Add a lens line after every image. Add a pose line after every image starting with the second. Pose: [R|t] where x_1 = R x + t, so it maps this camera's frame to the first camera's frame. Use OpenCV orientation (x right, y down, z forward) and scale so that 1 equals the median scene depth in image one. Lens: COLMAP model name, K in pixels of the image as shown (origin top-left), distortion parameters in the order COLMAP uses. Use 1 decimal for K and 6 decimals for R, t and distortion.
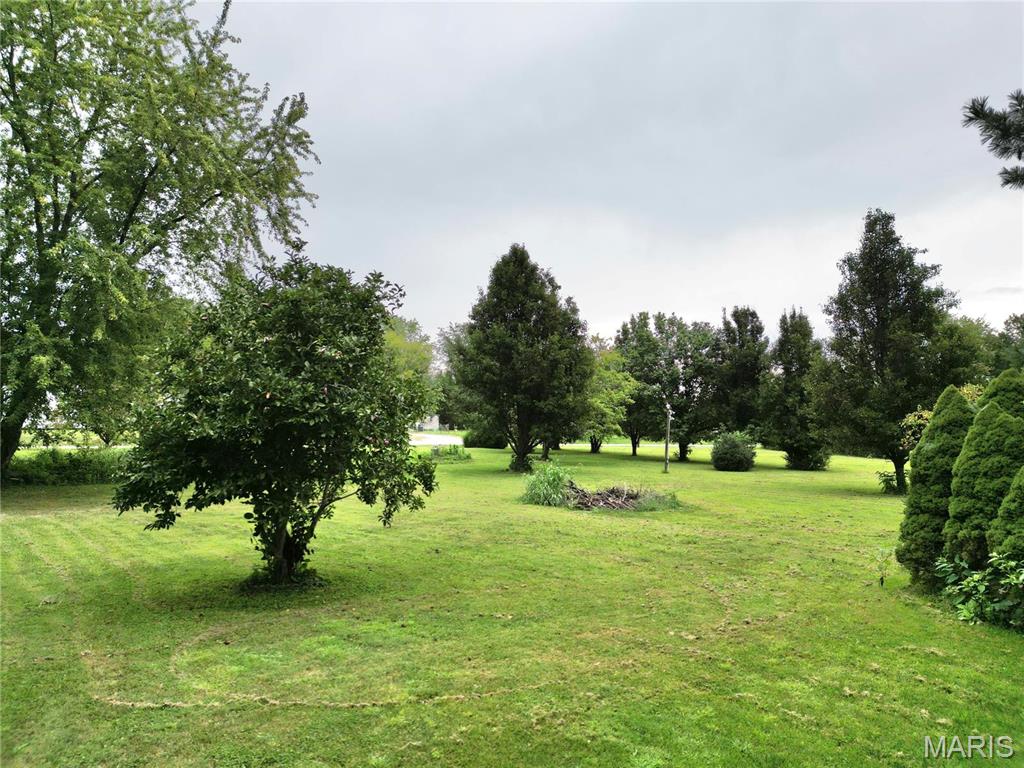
lens RADIAL K [[709.2, 0, 501.6], [0, 709.2, 381.5], [0, 0, 1]] dist [0.053047, -0.035236]
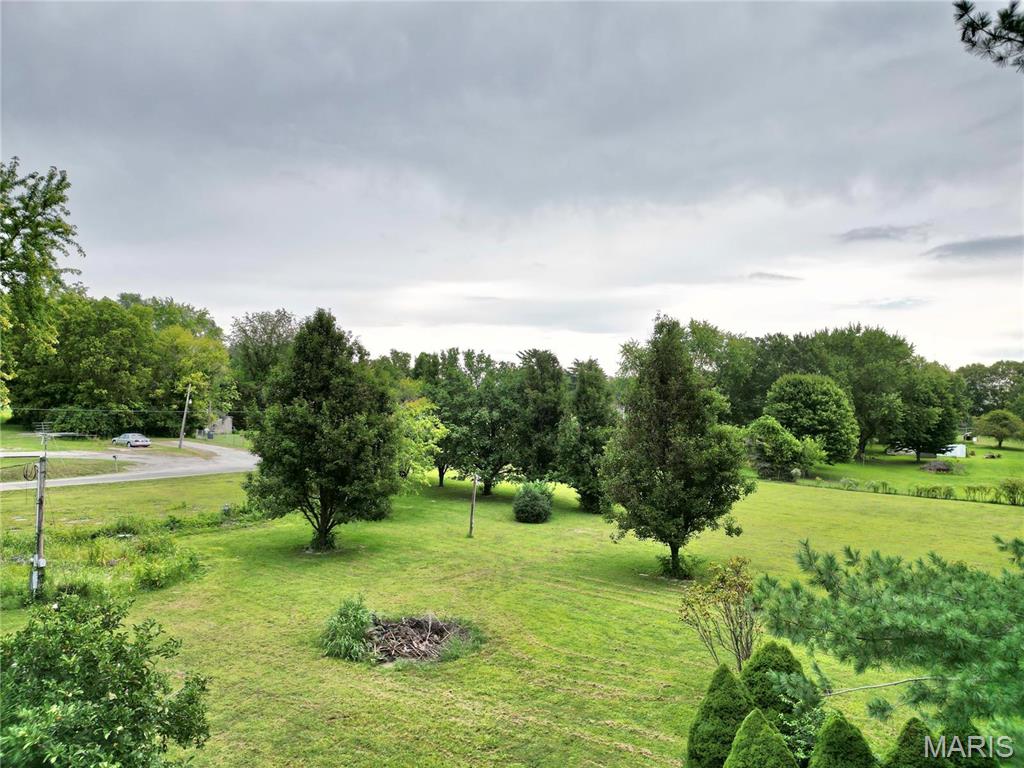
lens RADIAL K [[709.2, 0, 517.2], [0, 709.2, 379.8], [0, 0, 1]] dist [0.053047, -0.035236]
pose [[0.957964, 0.018459, 0.286296, -0.000409], [-0.031220, 0.998709, 0.040073, -0.125211], [-0.285186, -0.047327, 0.957303, 0.016171]]
